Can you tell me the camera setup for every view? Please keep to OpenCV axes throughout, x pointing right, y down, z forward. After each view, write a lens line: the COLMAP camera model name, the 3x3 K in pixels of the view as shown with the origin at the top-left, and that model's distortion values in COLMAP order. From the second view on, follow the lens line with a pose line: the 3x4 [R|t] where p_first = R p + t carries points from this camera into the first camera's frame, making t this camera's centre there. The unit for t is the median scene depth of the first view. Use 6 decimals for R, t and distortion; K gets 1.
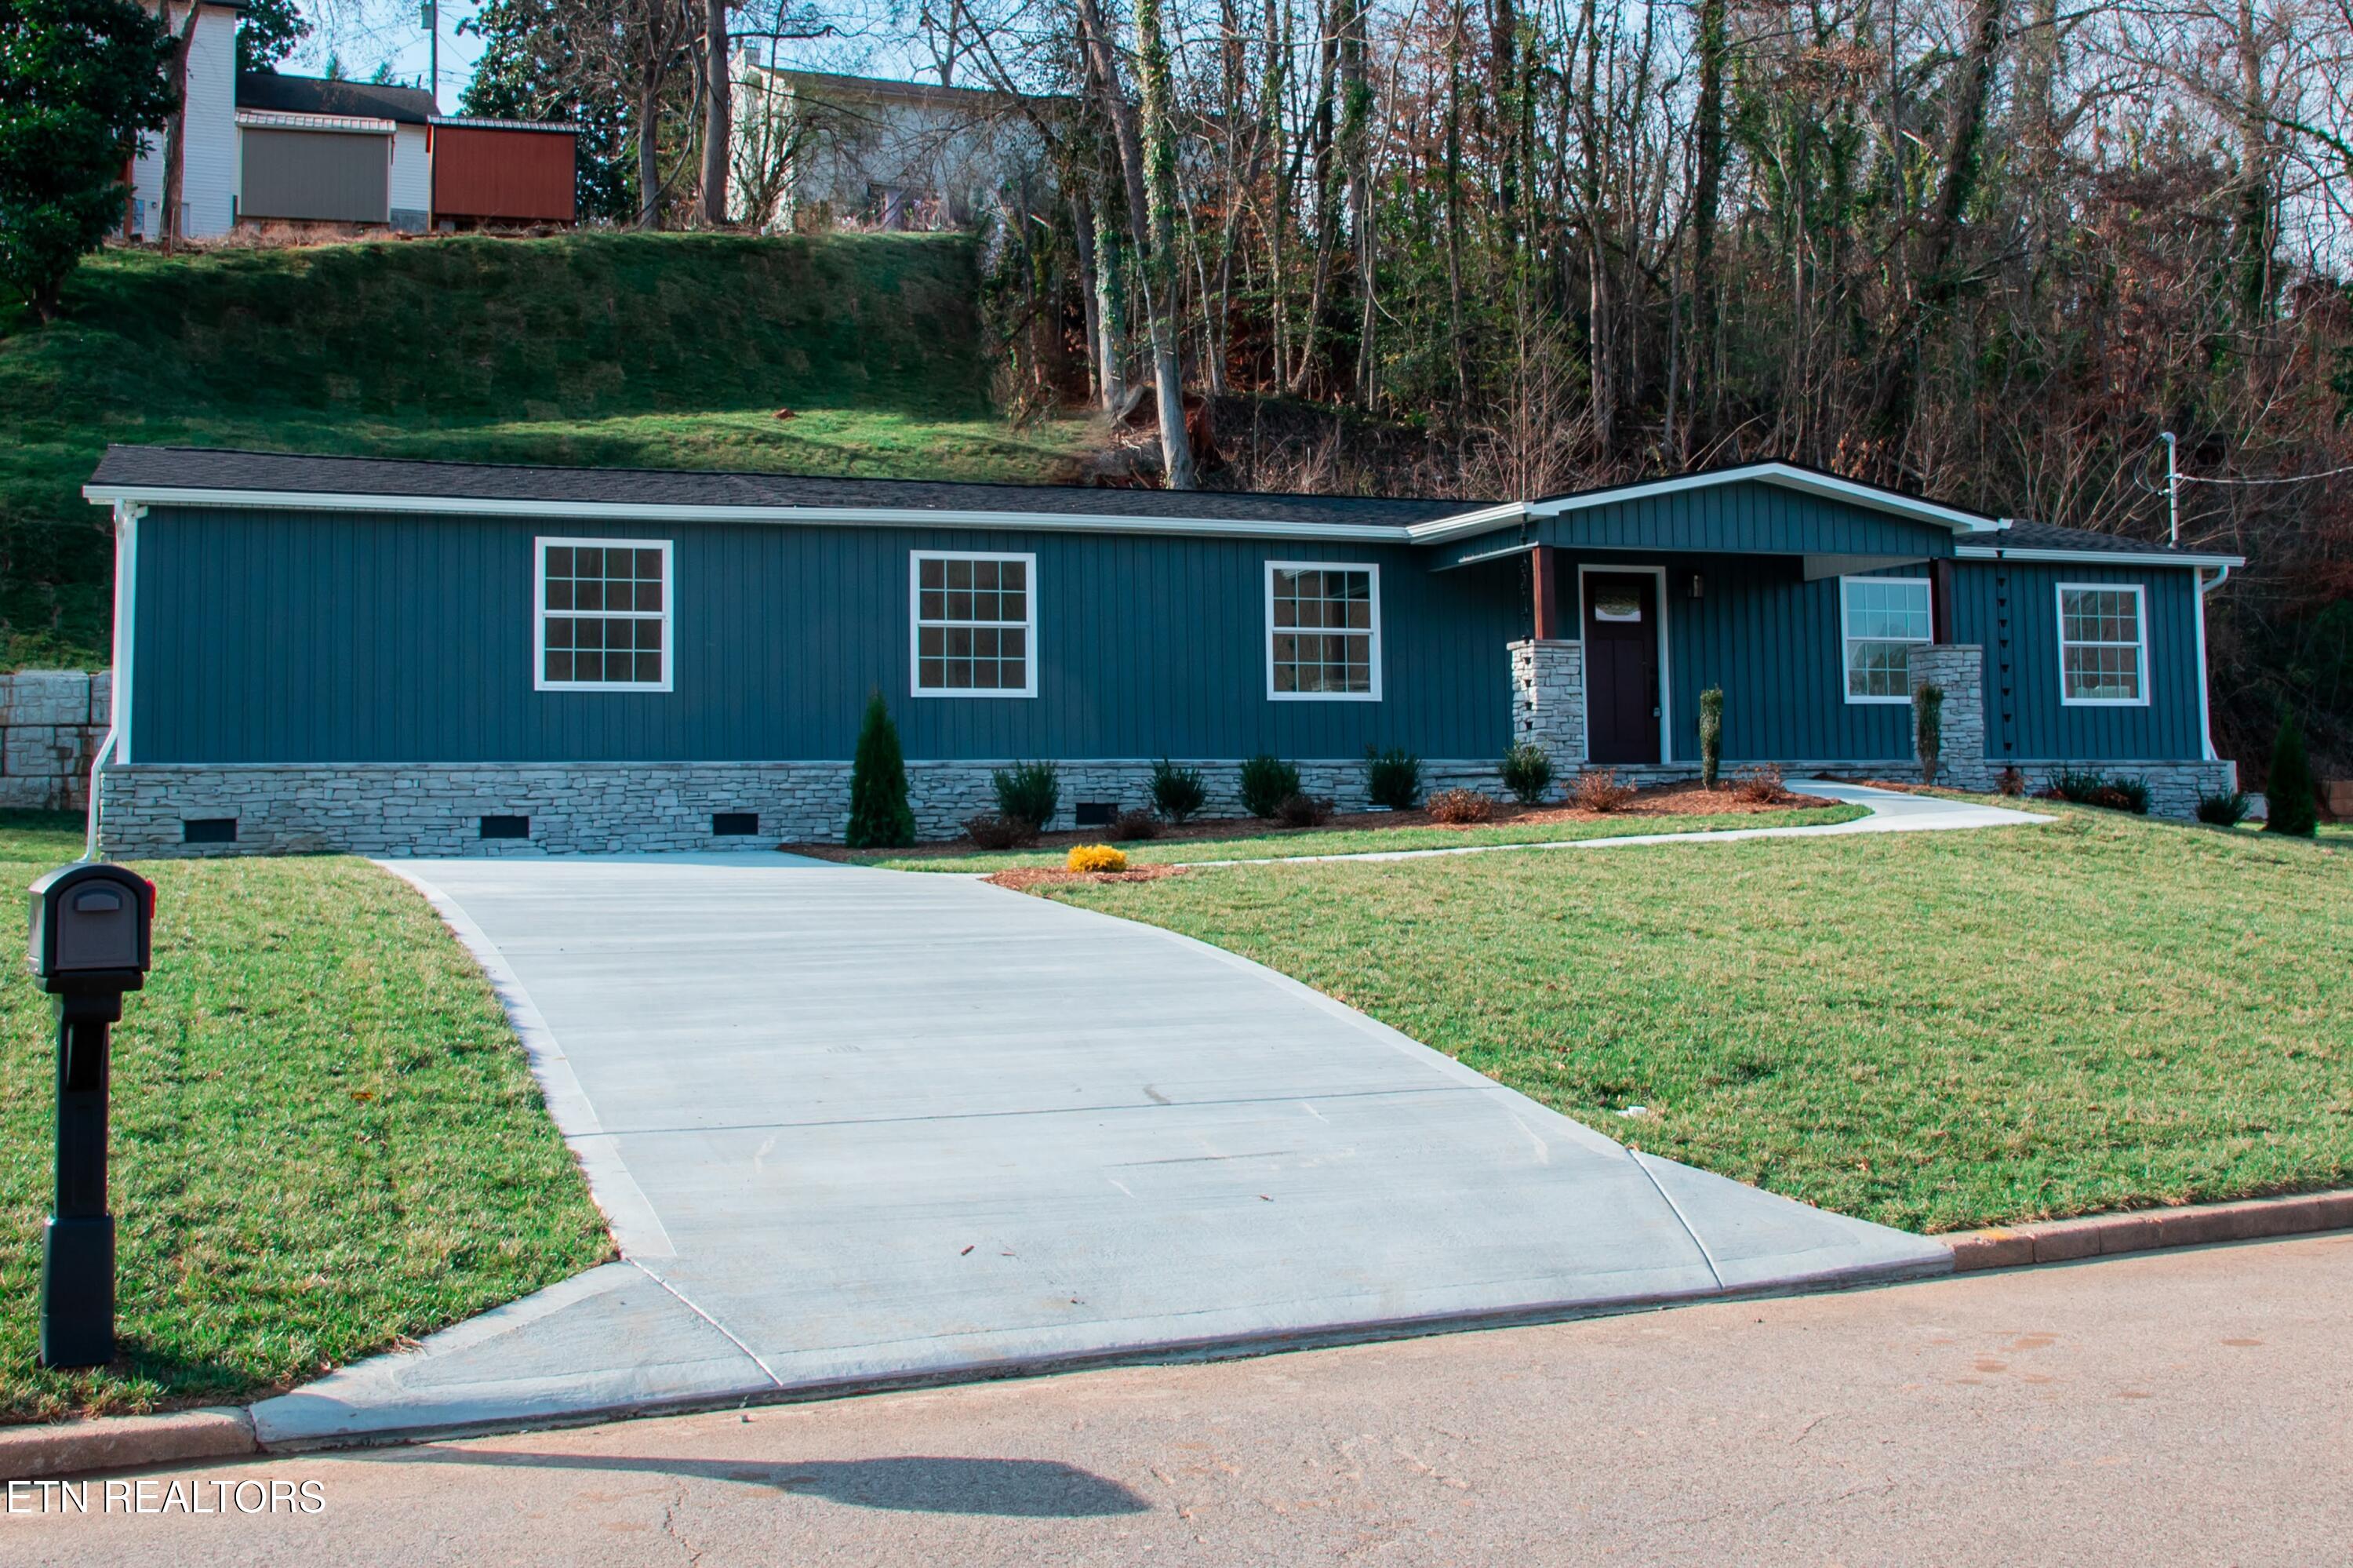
lens RADIAL K [[2710.7, 0, 1222.0], [0, 2710.7, 572.9], [0, 0, 1]] dist [-0.056582, 0.000000]
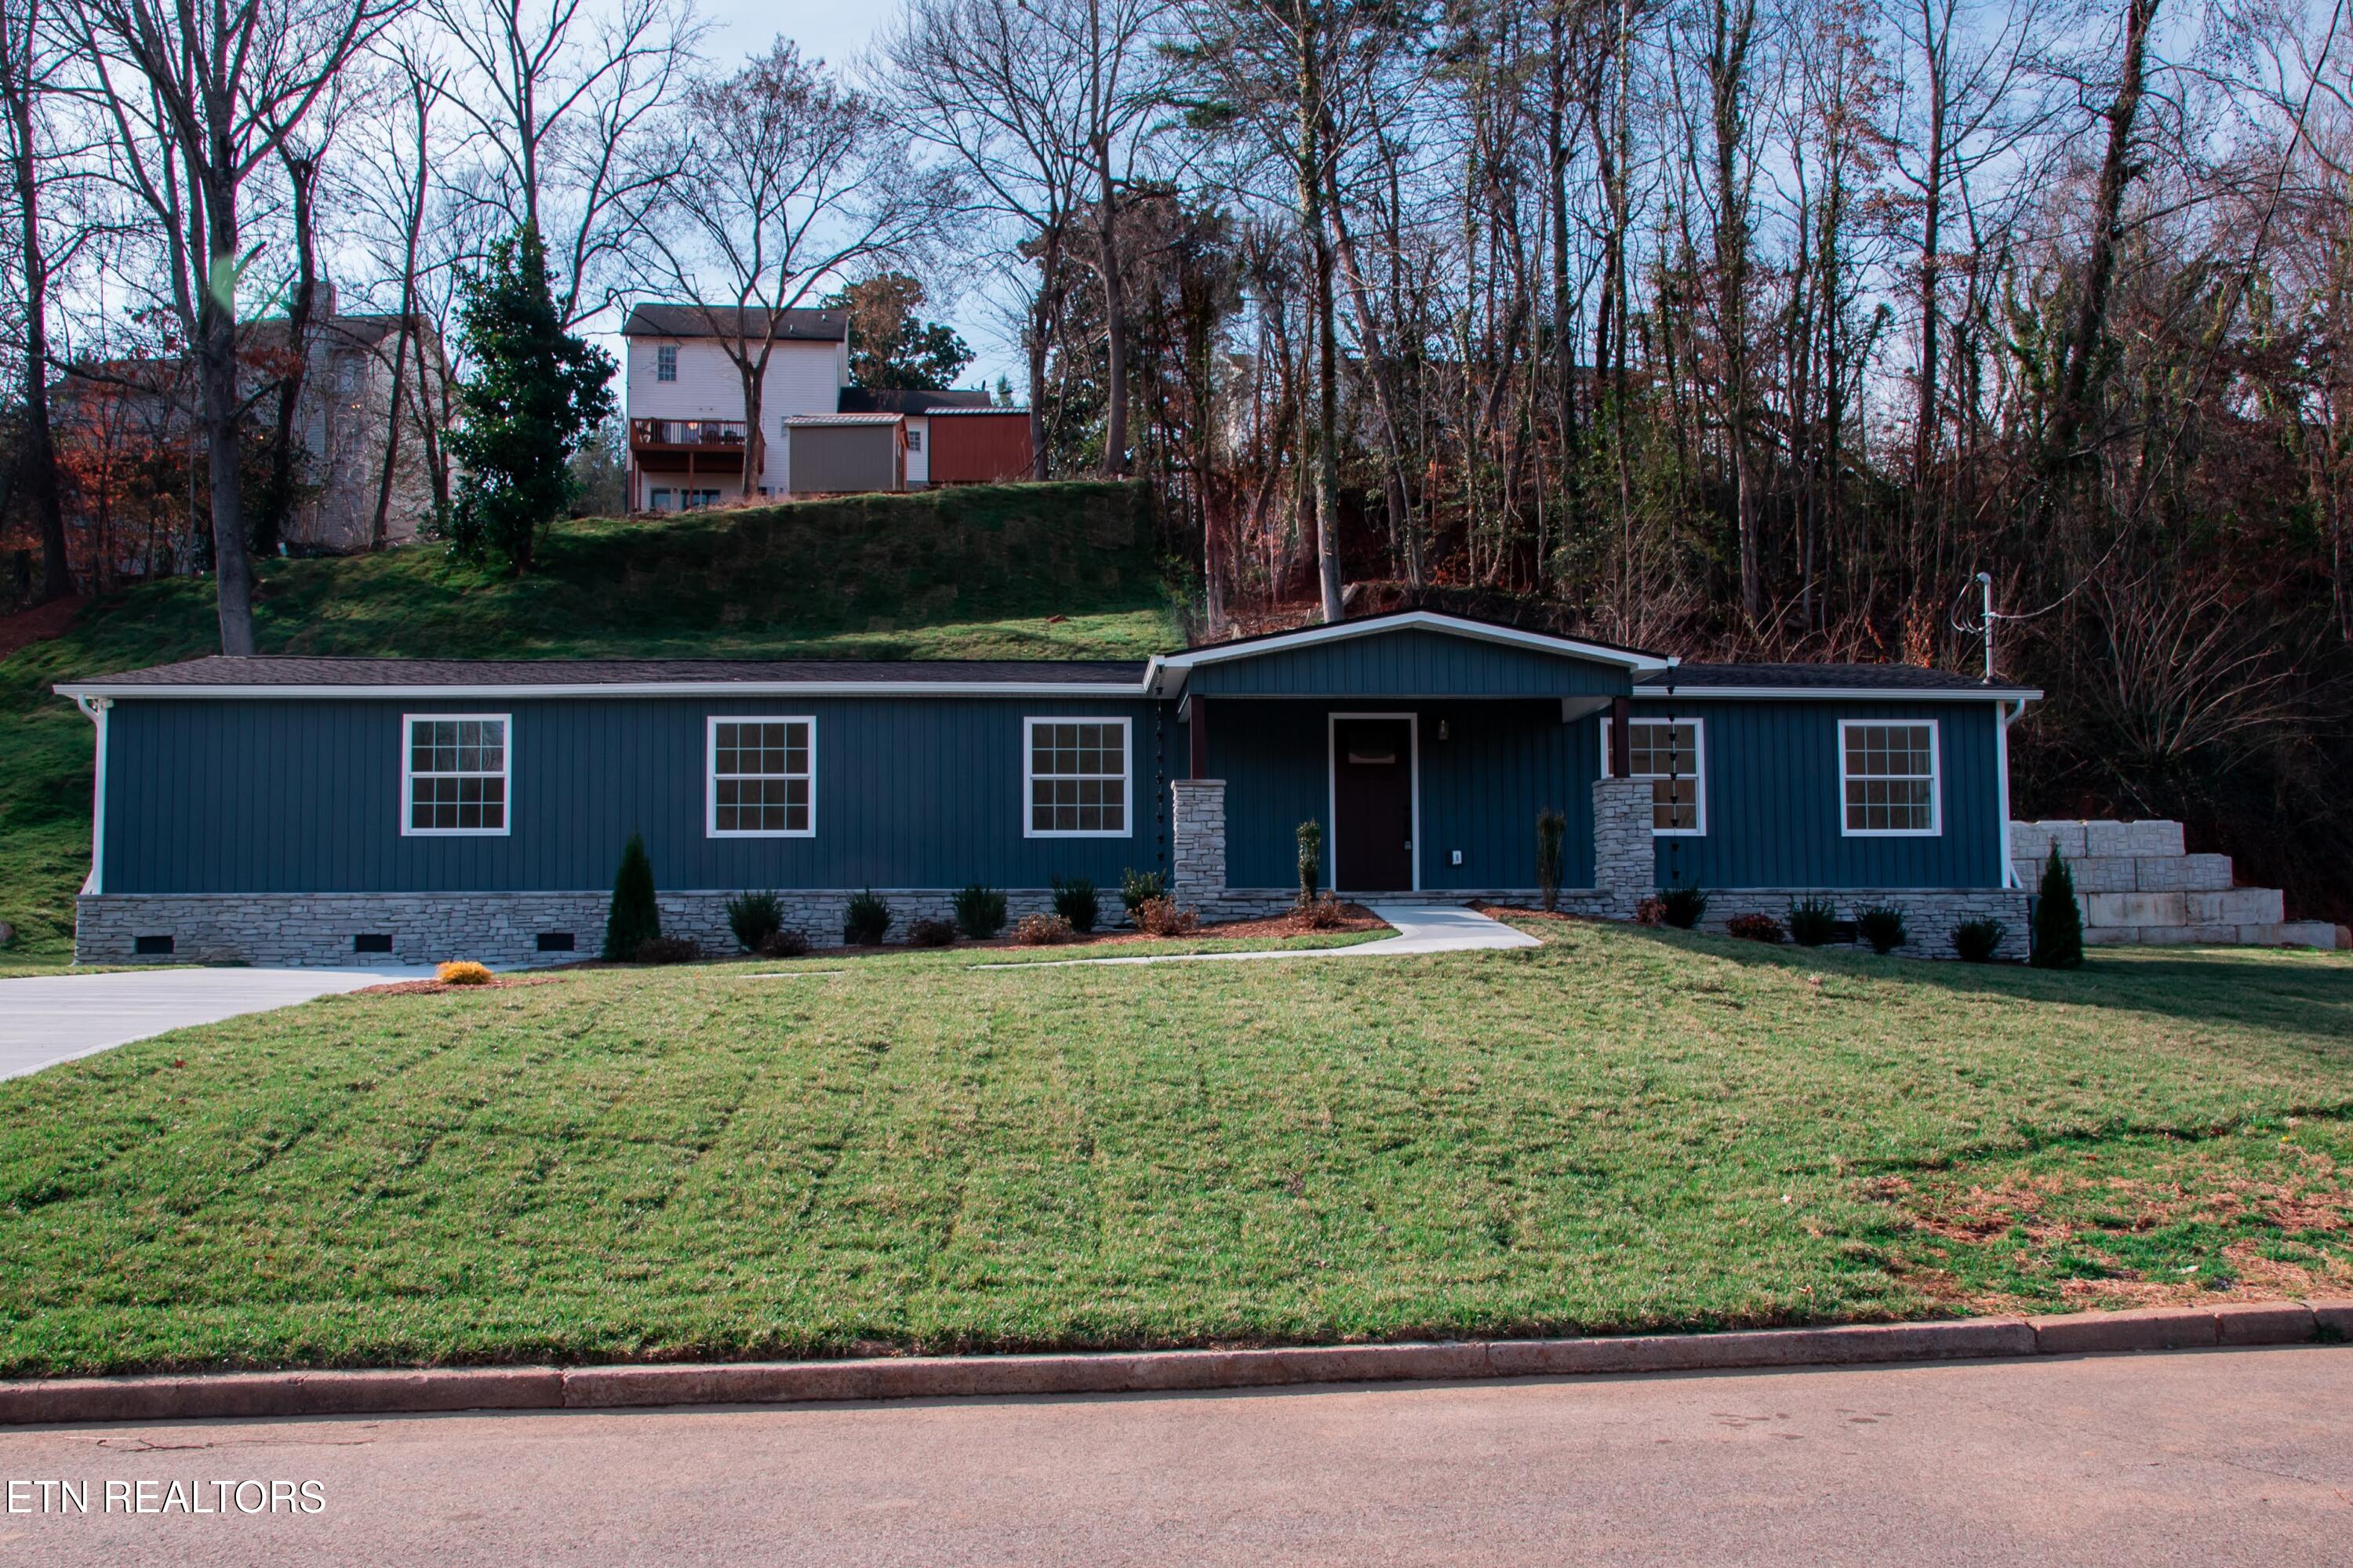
lens RADIAL K [[2026.5, 0, 1211.5], [0, 2026.5, 841.0], [0, 0, 1]] dist [-0.101242, 0.106253]
pose [[0.953970, -0.009307, -0.299759, 0.352046], [0.023263, 0.998803, 0.043021, 0.013135], [0.299000, -0.048014, 0.953044, 0.199198]]
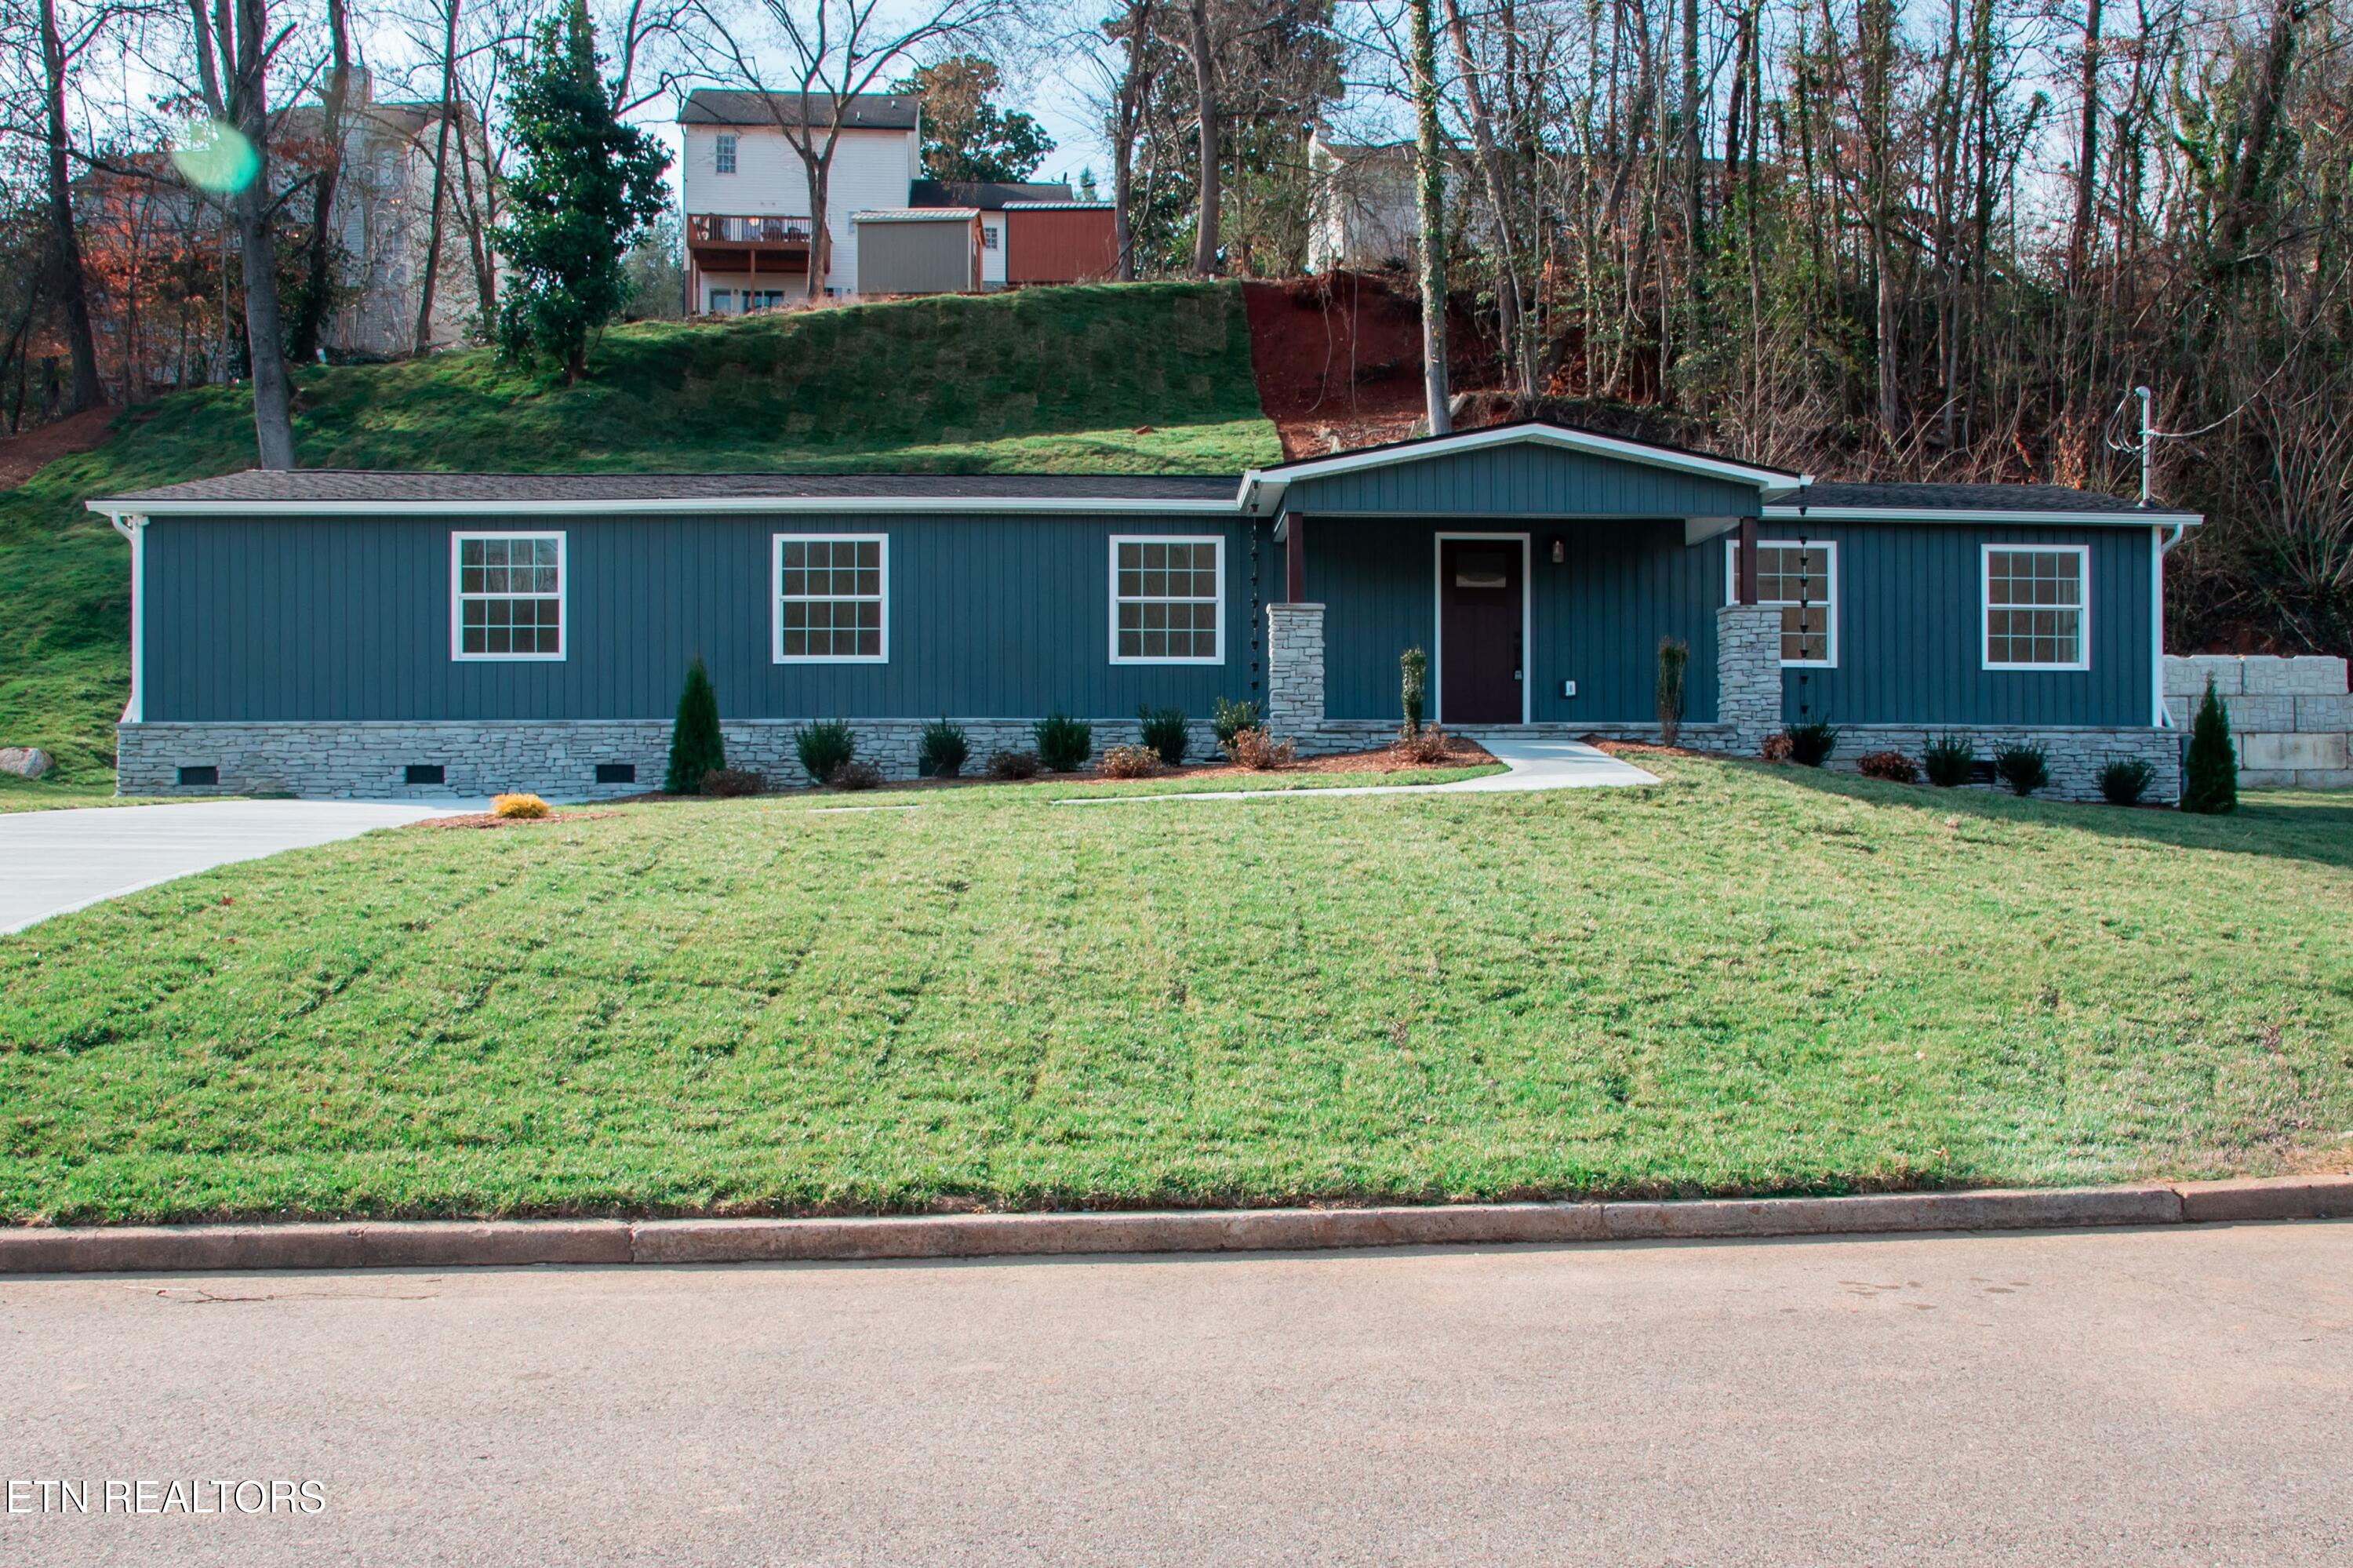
lens RADIAL K [[2148.3, 0, 1266.1], [0, 2148.3, 828.3], [0, 0, 1]] dist [-0.110622, 0.095813]
pose [[0.948210, 0.019634, -0.317037, 0.350439], [0.018447, 0.993000, 0.116668, 0.013032], [0.317108, -0.116474, 0.941210, 0.200904]]
